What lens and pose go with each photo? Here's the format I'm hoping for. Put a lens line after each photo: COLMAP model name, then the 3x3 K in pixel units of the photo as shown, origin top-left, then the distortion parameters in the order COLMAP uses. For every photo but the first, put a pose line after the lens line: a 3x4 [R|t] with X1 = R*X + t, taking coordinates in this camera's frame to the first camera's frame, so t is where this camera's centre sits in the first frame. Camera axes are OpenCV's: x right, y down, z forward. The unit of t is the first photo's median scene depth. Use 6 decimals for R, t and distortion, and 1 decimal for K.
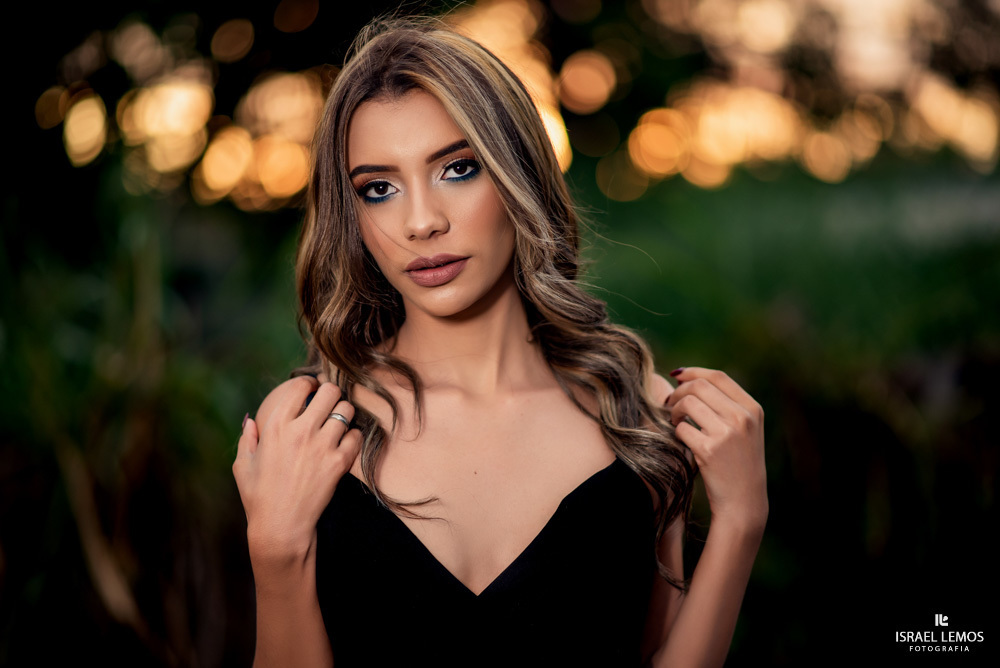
lens RADIAL K [[2419.6, 0, 500.0], [0, 2419.6, 334.0], [0, 0, 1]] dist [0.060041, 0.598258]
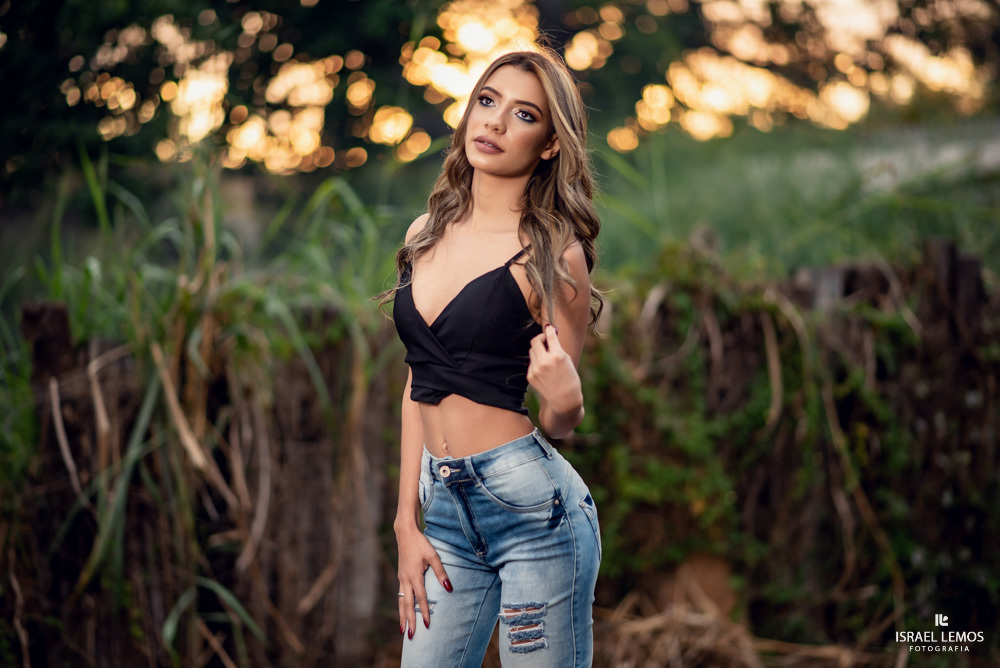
lens RADIAL K [[2419.6, 0, 500.0], [0, 2419.6, 334.0], [0, 0, 1]] dist [0.060041, 0.598258]
pose [[0.999717, -0.023494, 0.003654, 0.023919], [0.023442, 0.999631, 0.013759, 0.073129], [-0.003976, -0.013670, 0.999899, -1.004526]]
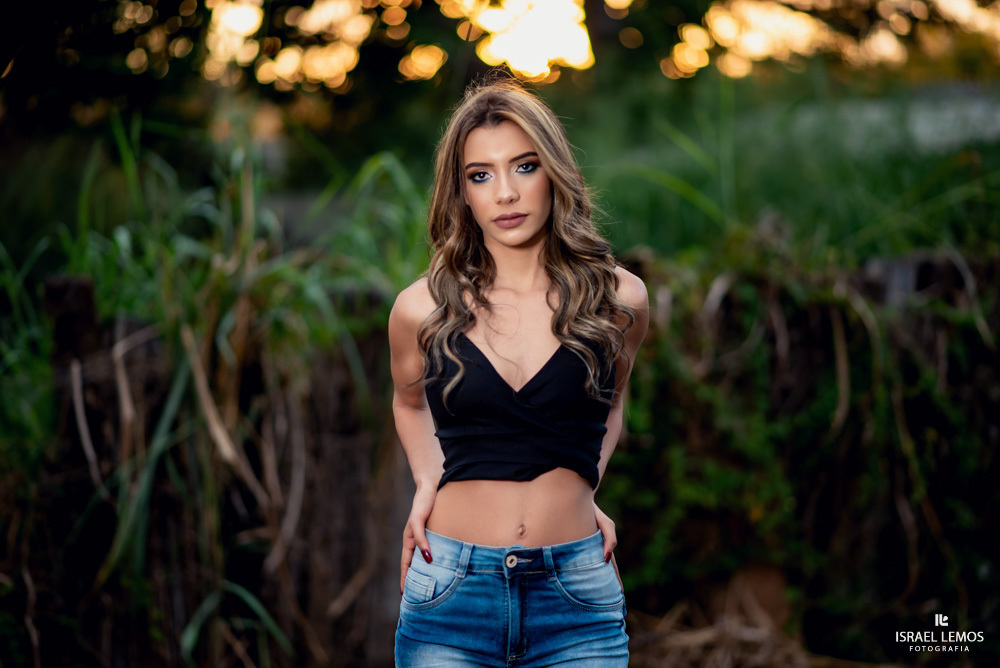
lens RADIAL K [[2419.6, 0, 500.0], [0, 2419.6, 334.0], [0, 0, 1]] dist [0.060041, 0.598258]
pose [[0.999861, 0.014952, -0.007434, -0.018960], [-0.014634, 0.999046, 0.041135, -0.014966], [0.008042, -0.041020, 0.999126, -0.728947]]
